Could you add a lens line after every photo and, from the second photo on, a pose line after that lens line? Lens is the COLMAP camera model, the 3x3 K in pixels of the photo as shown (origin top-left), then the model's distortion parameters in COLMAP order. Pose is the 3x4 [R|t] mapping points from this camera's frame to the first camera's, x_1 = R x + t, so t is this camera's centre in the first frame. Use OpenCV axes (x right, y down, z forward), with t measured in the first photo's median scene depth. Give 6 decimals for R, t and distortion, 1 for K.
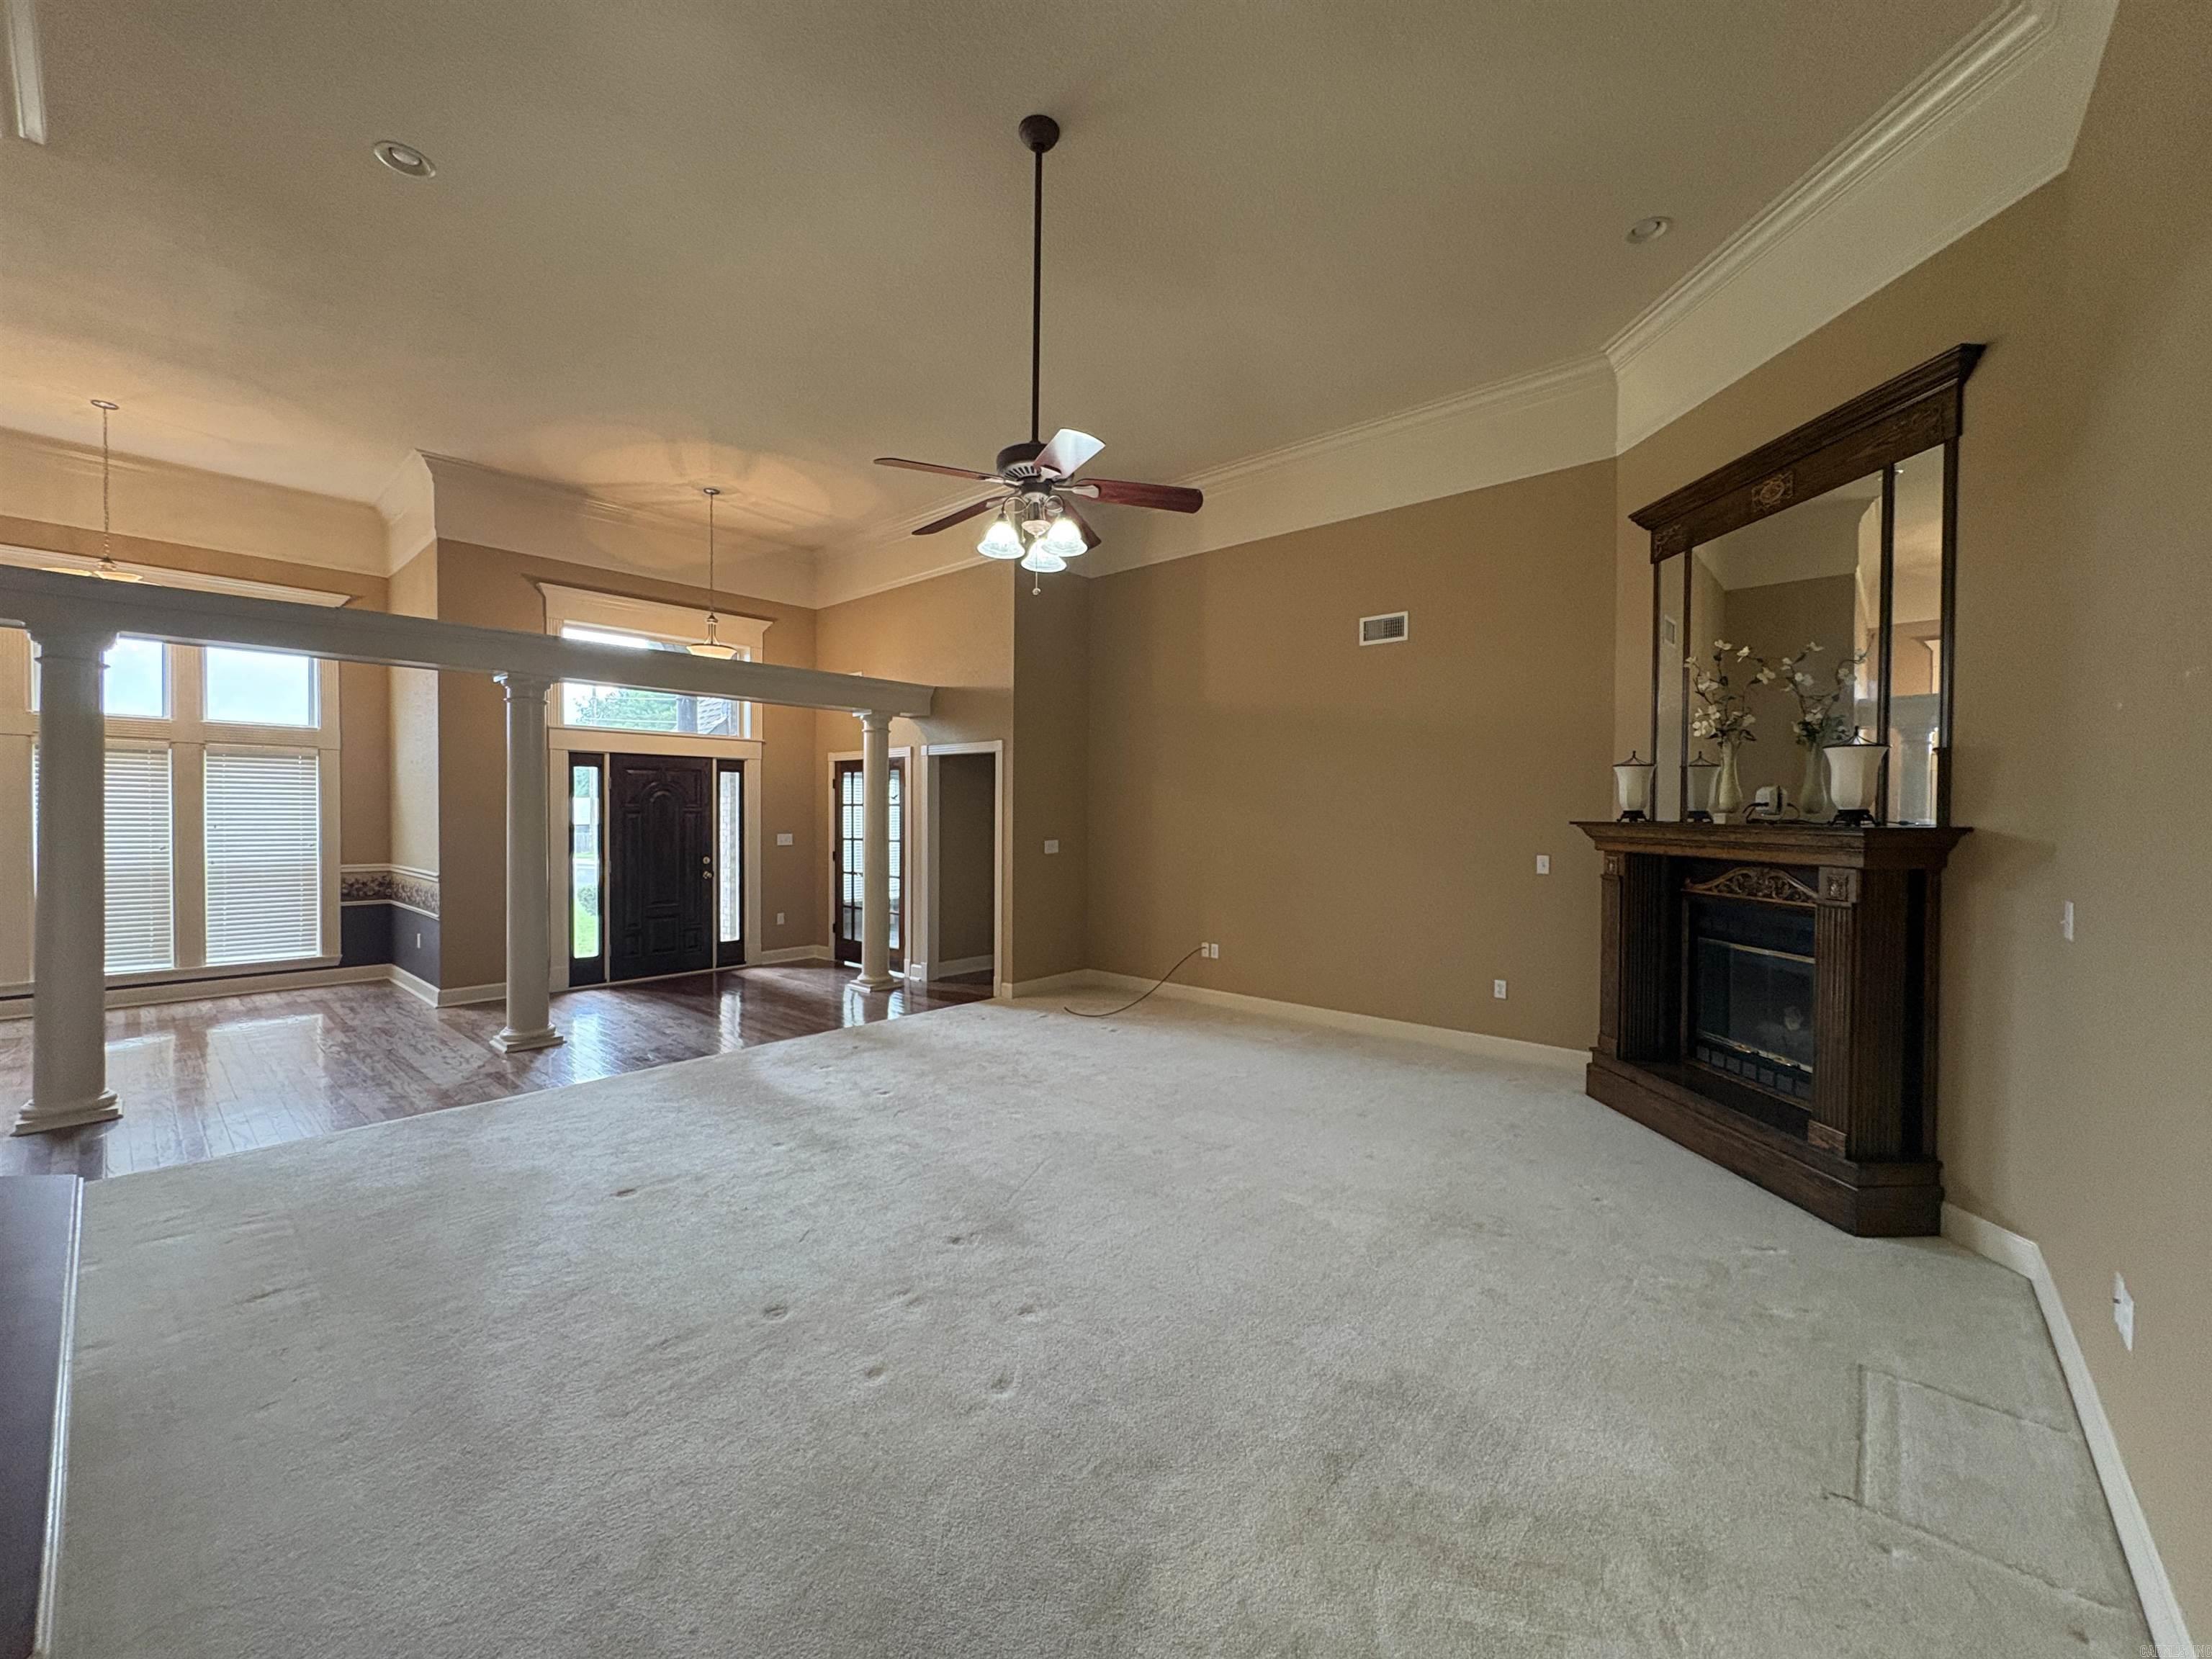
lens RADIAL K [[883.4, 0, 1099.7], [0, 883.4, 826.4], [0, 0, 1]] dist [0.001388, 0.000941]
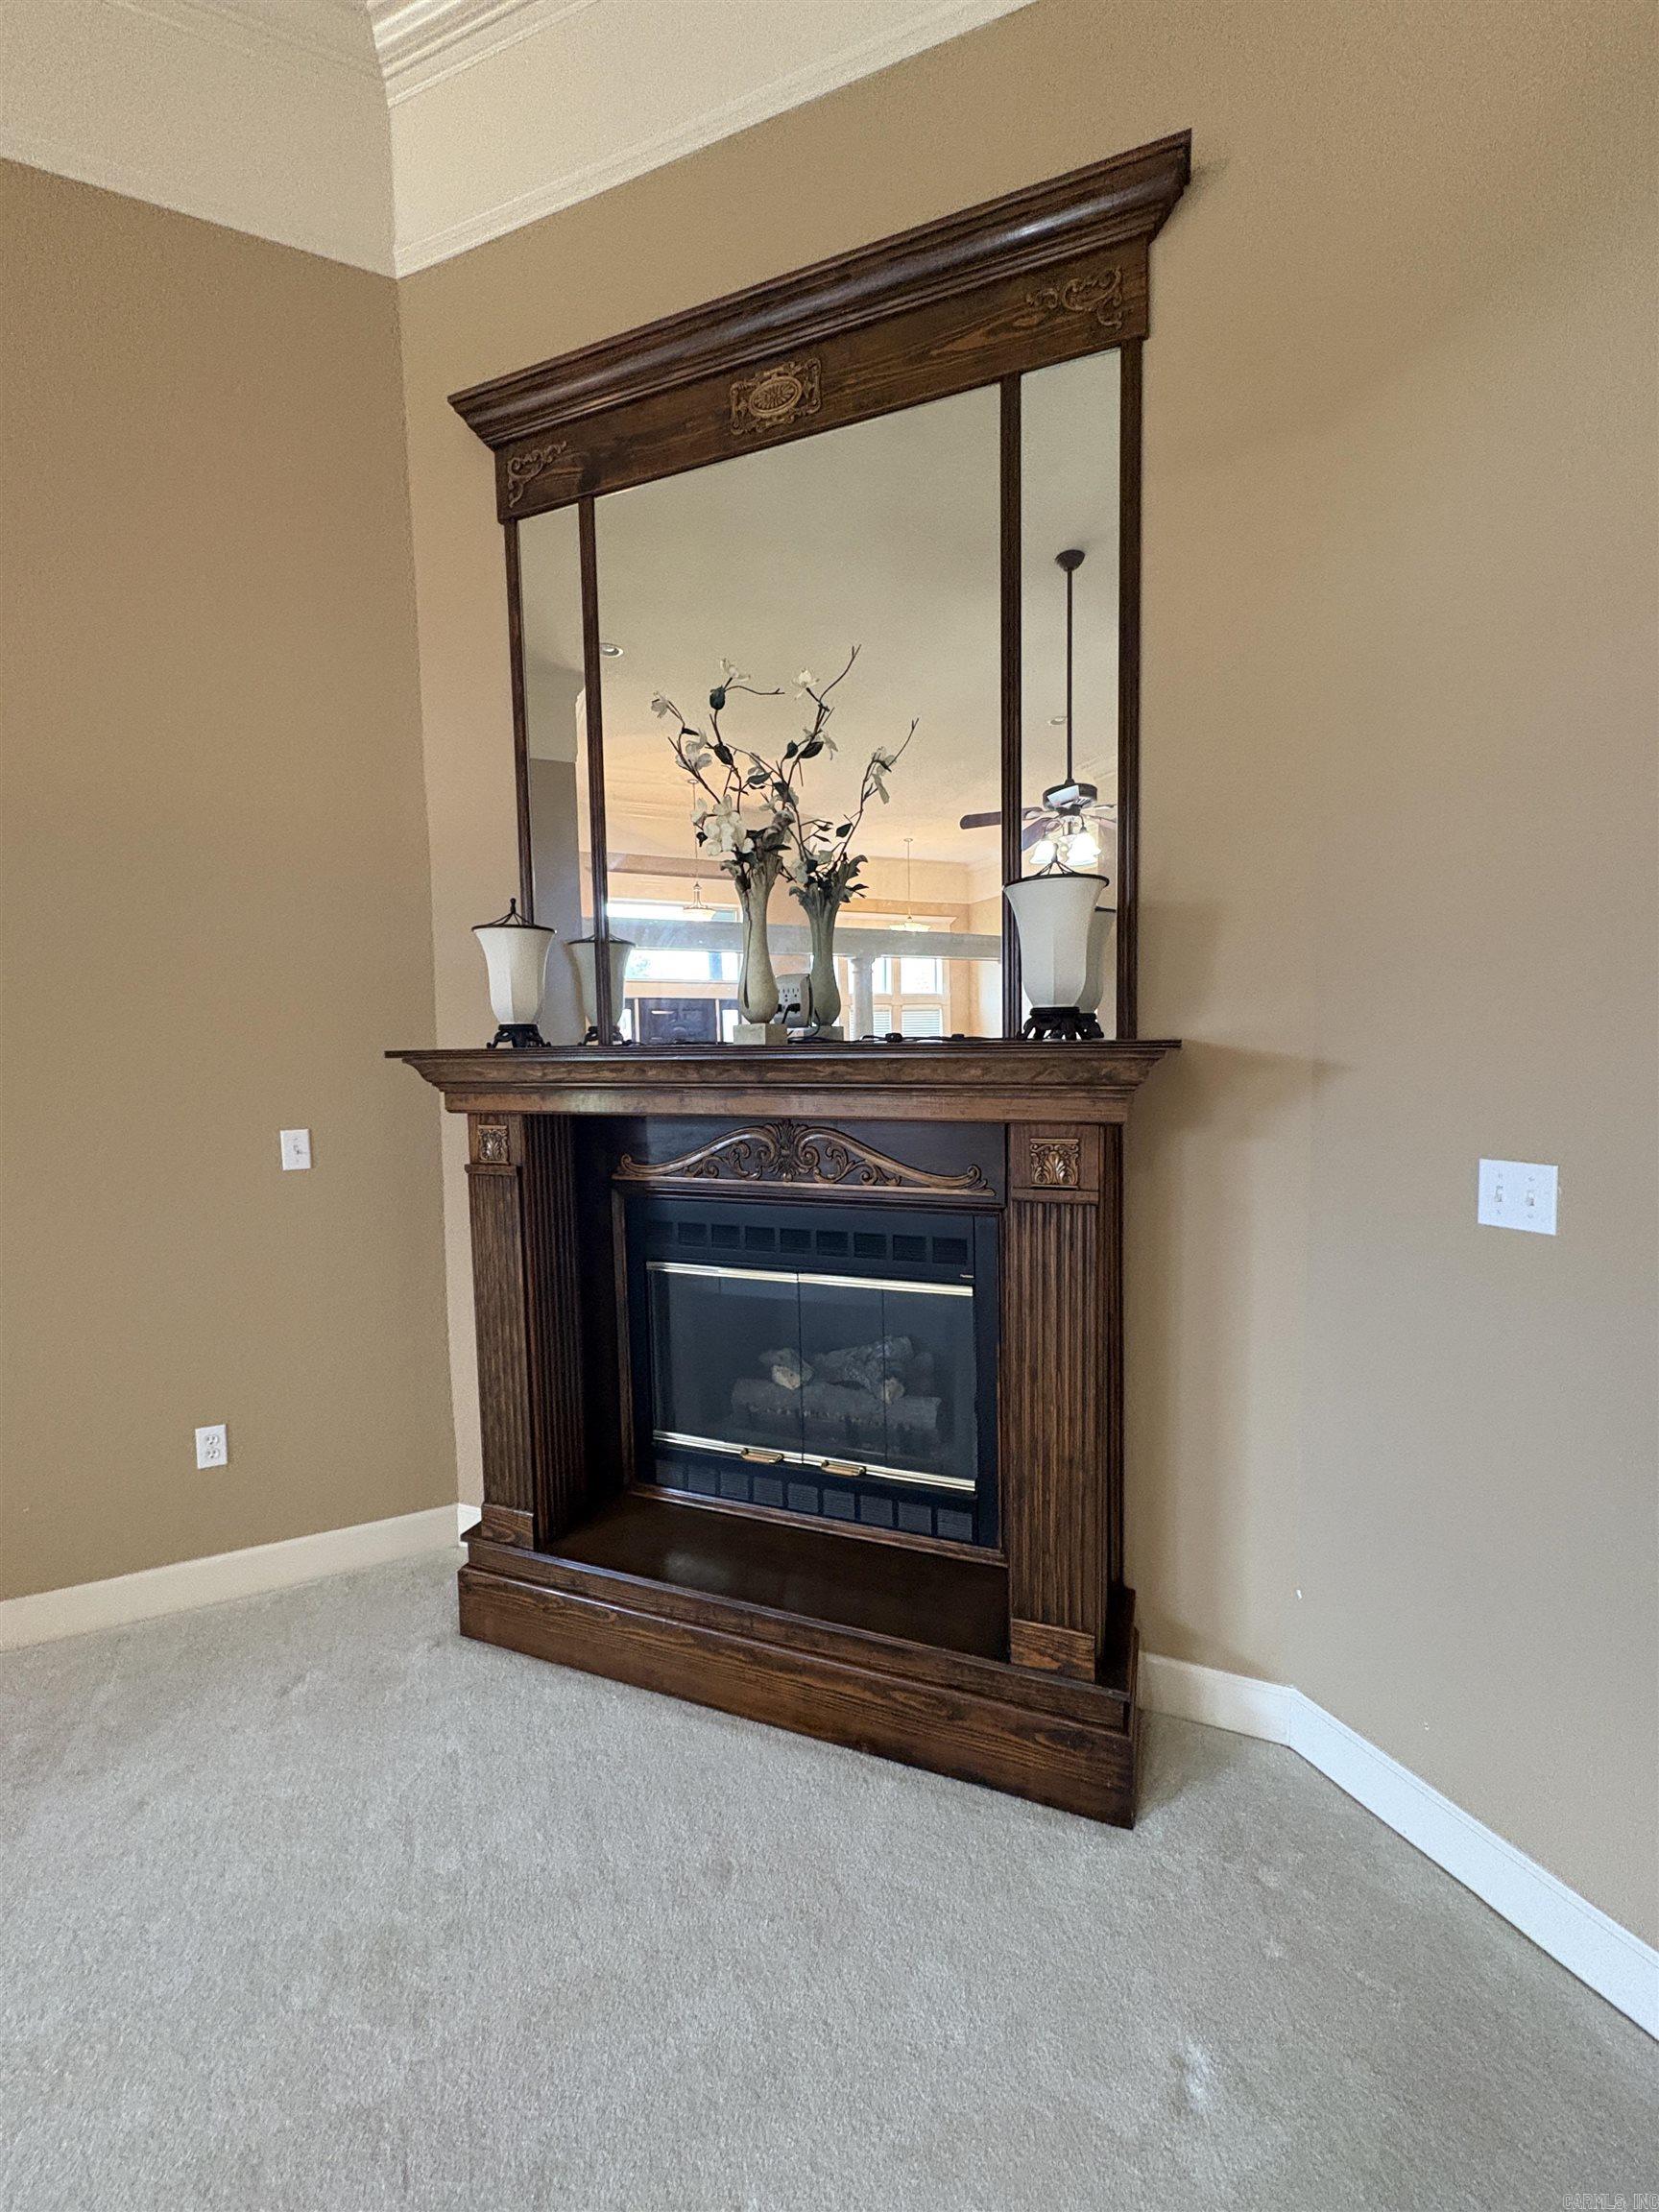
lens RADIAL K [[883.4, 0, 843.9], [0, 883.4, 1111.5], [0, 0, 1]] dist [0.001388, 0.000941]
pose [[0.404581, -0.078231, 0.911150, 0.150717], [0.031801, 0.996935, 0.071476, 0.000142], [-0.913949, 0.000057, 0.405829, 0.413112]]
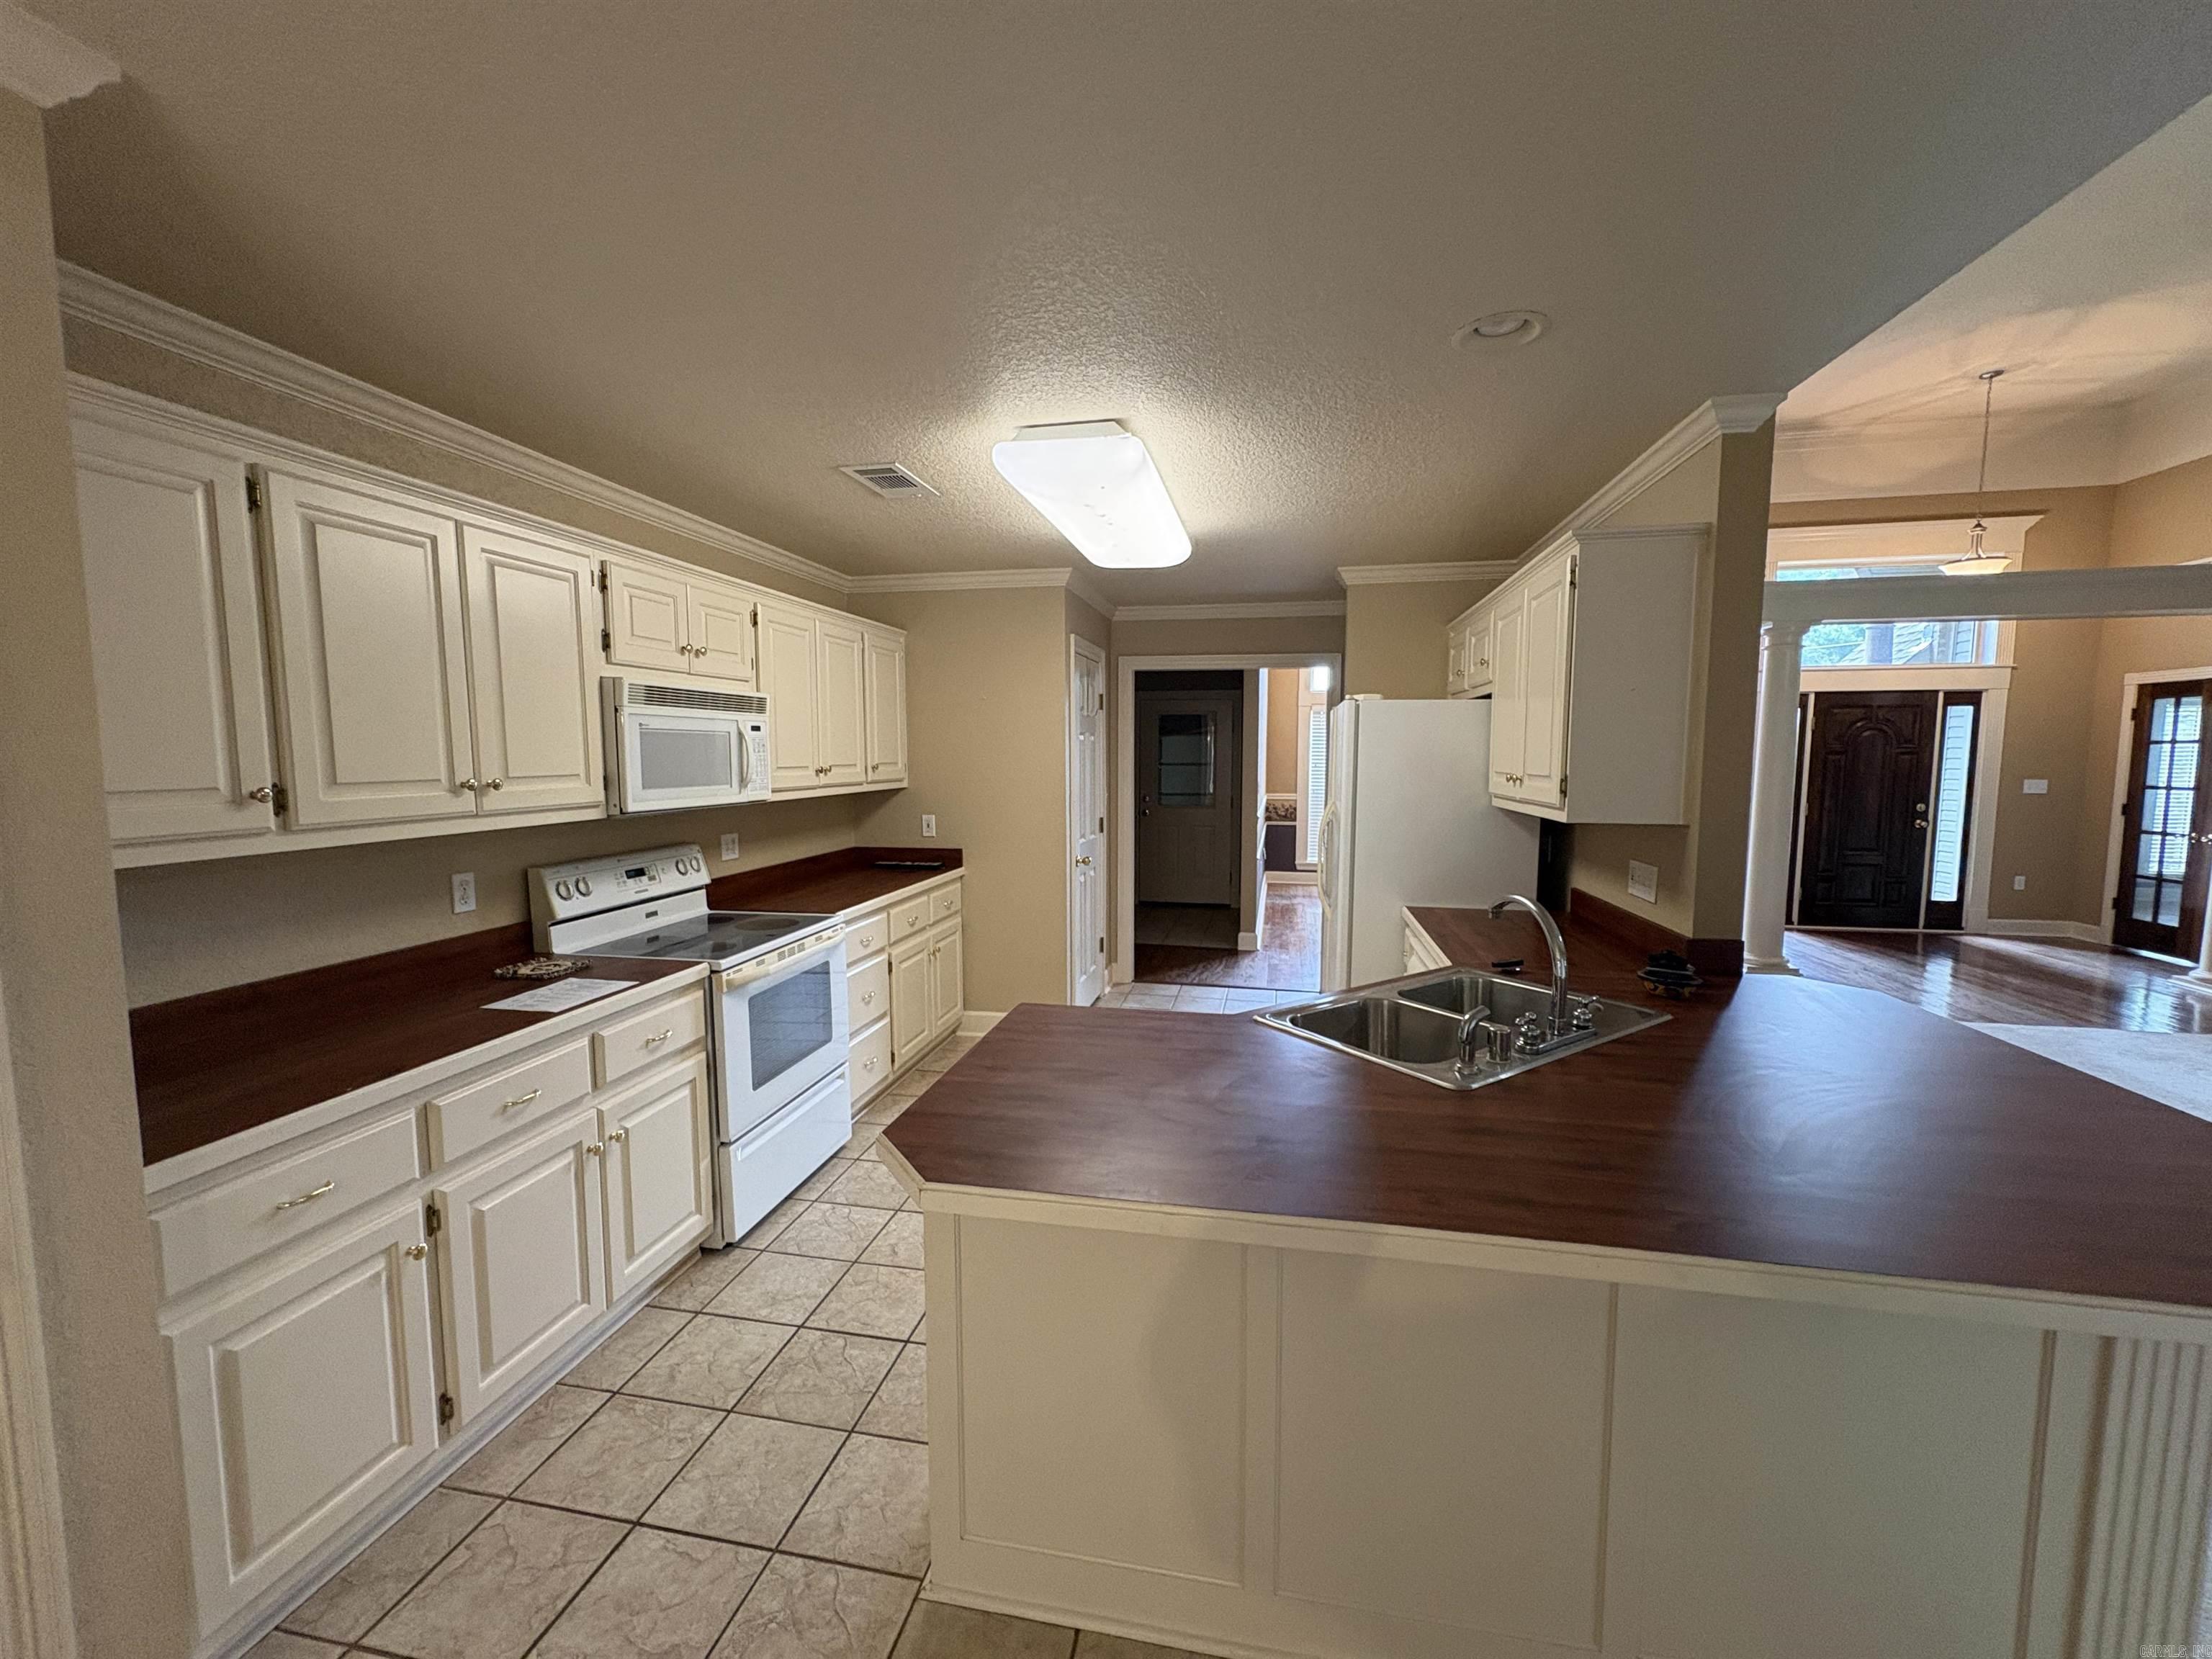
lens RADIAL K [[883.4, 0, 1107.1], [0, 883.4, 829.4], [0, 0, 1]] dist [0.001388, 0.000941]
pose [[0.510533, 0.068251, -0.857145, -0.112241], [-0.010401, 0.997262, 0.073213, 0.004221], [0.859795, -0.028463, 0.509845, -0.180581]]
